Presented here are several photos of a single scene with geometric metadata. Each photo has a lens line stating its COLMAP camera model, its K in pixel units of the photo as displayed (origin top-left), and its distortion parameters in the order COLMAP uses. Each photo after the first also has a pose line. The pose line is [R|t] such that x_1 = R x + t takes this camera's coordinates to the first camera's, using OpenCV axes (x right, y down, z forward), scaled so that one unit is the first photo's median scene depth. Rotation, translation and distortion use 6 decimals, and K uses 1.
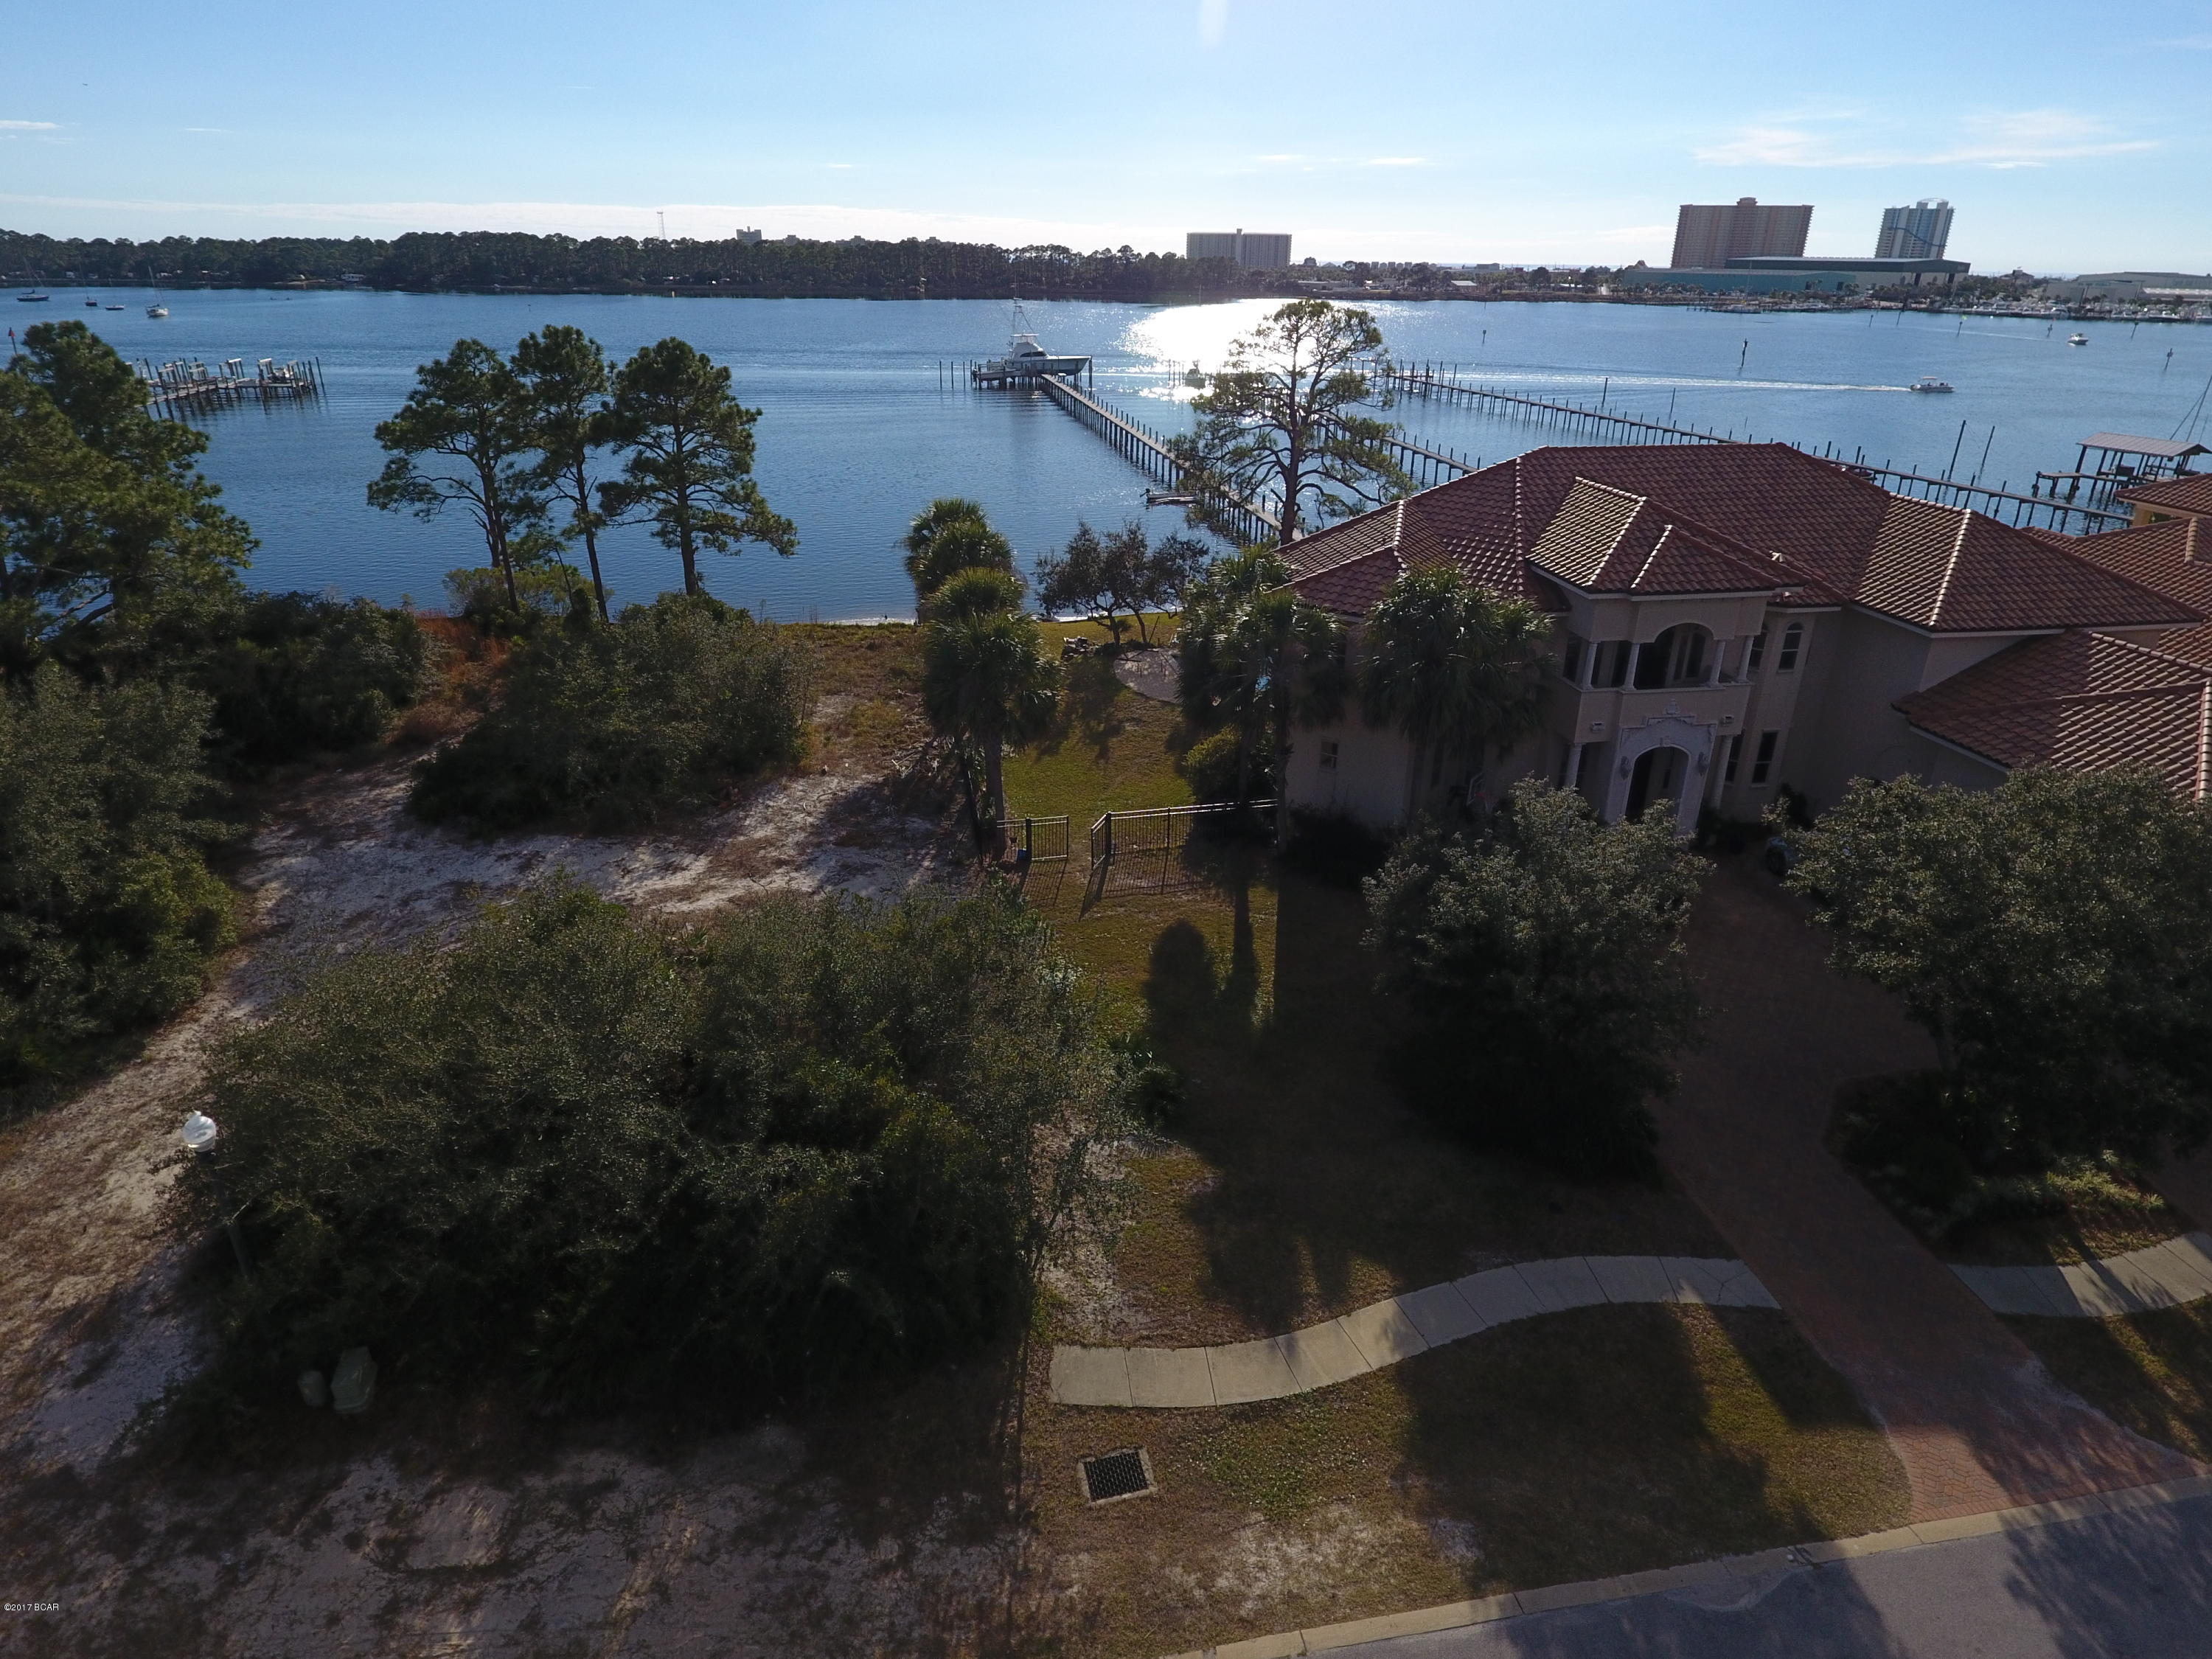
lens RADIAL K [[1296.1, 0, 1109.1], [0, 1296.1, 811.7], [0, 0, 1]] dist [-0.003801, -0.000561]
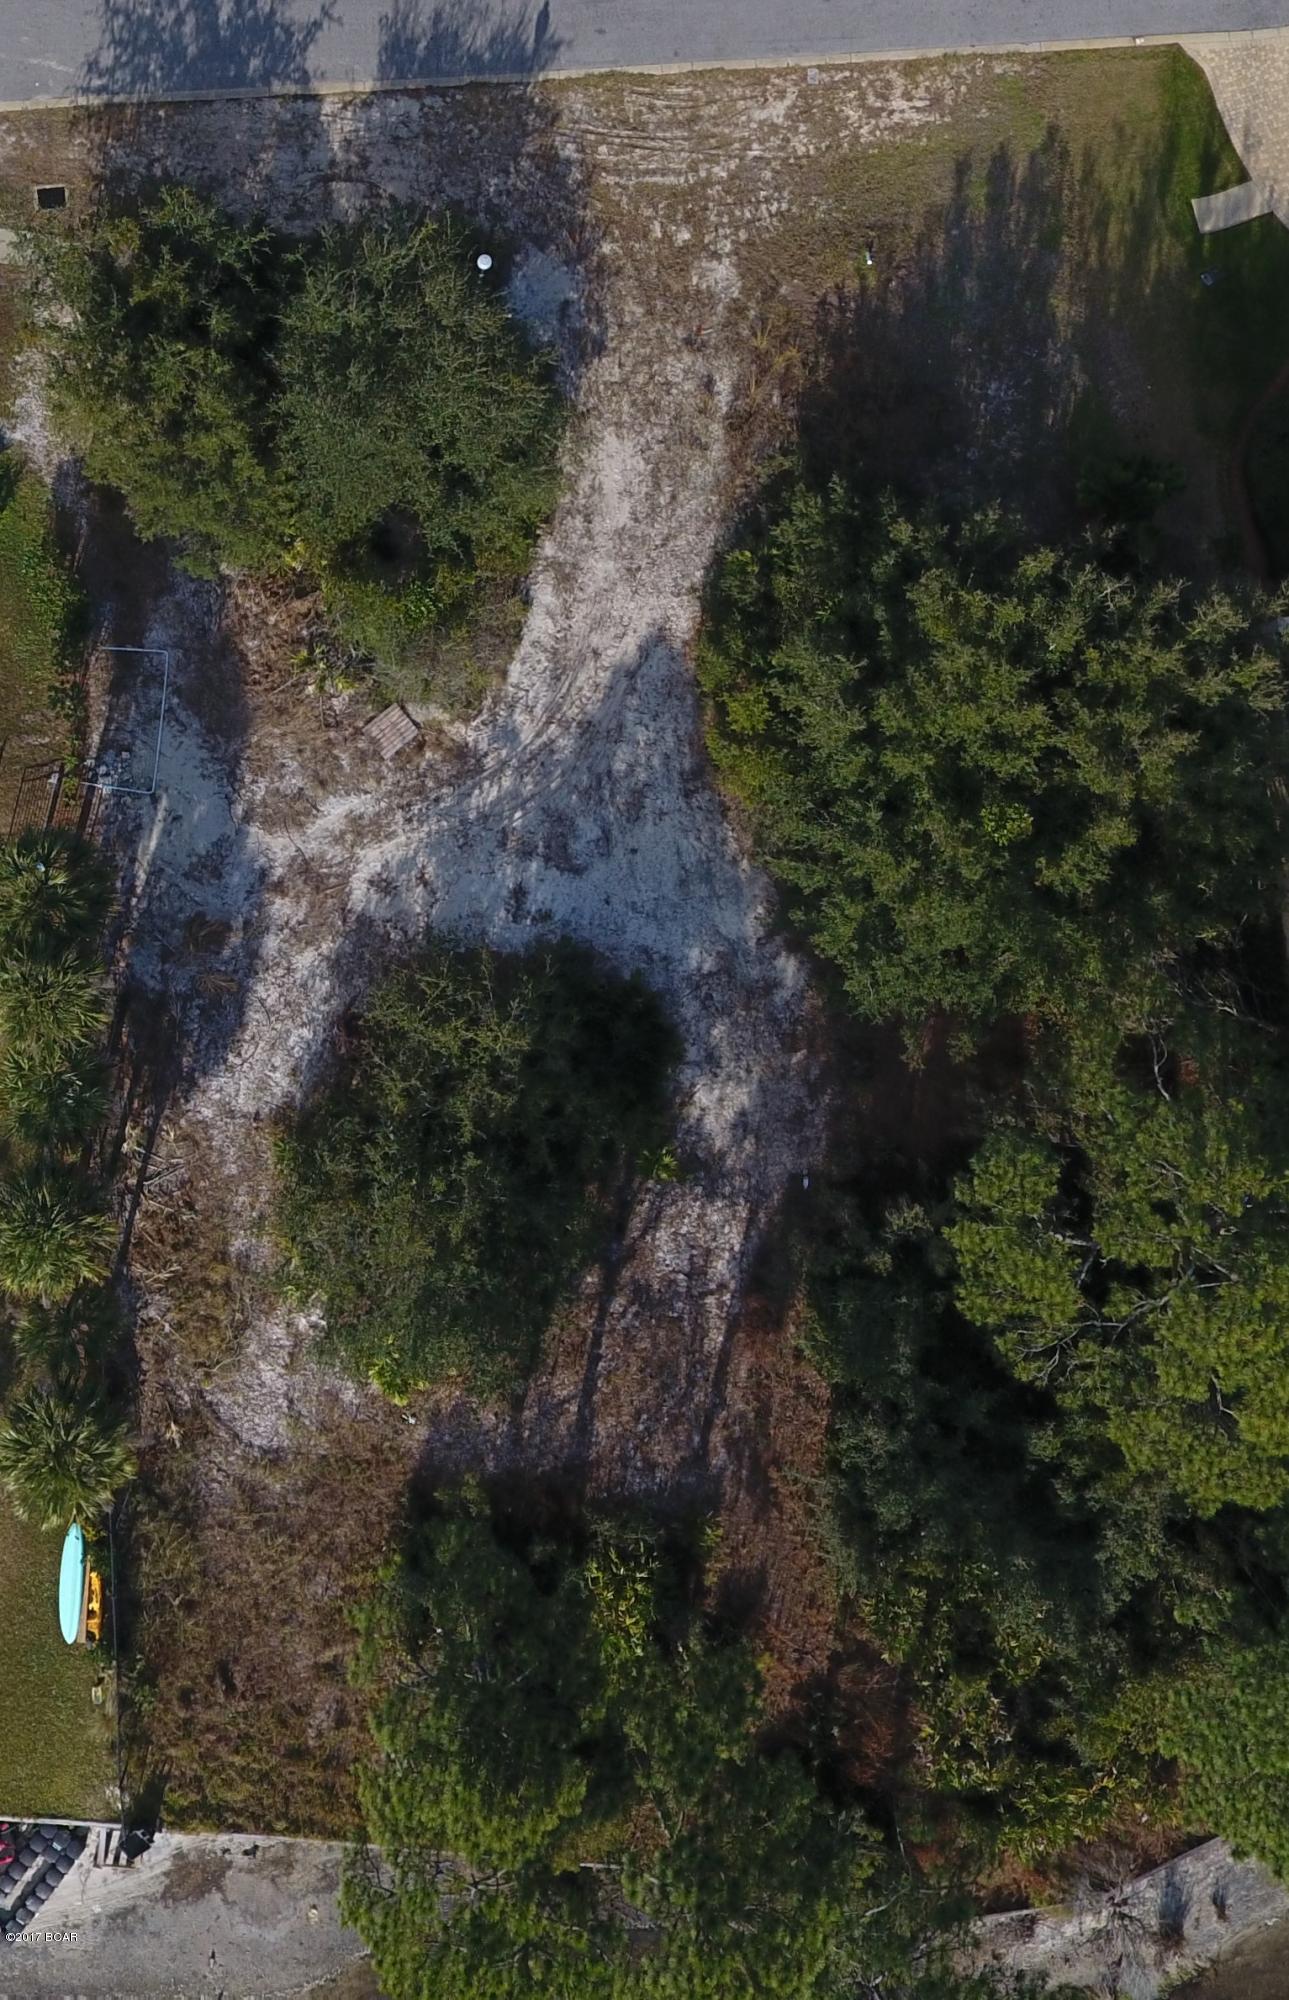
lens RADIAL K [[1980.1, 0, 392.0], [0, 1980.1, 696.6], [0, 0, 1]] dist [-0.011793, 0.019202]
pose [[-0.992976, -0.117903, -0.009840, -0.284201], [0.025730, -0.296382, 0.954723, -1.304845], [-0.115481, 0.947764, 0.297334, 0.348466]]
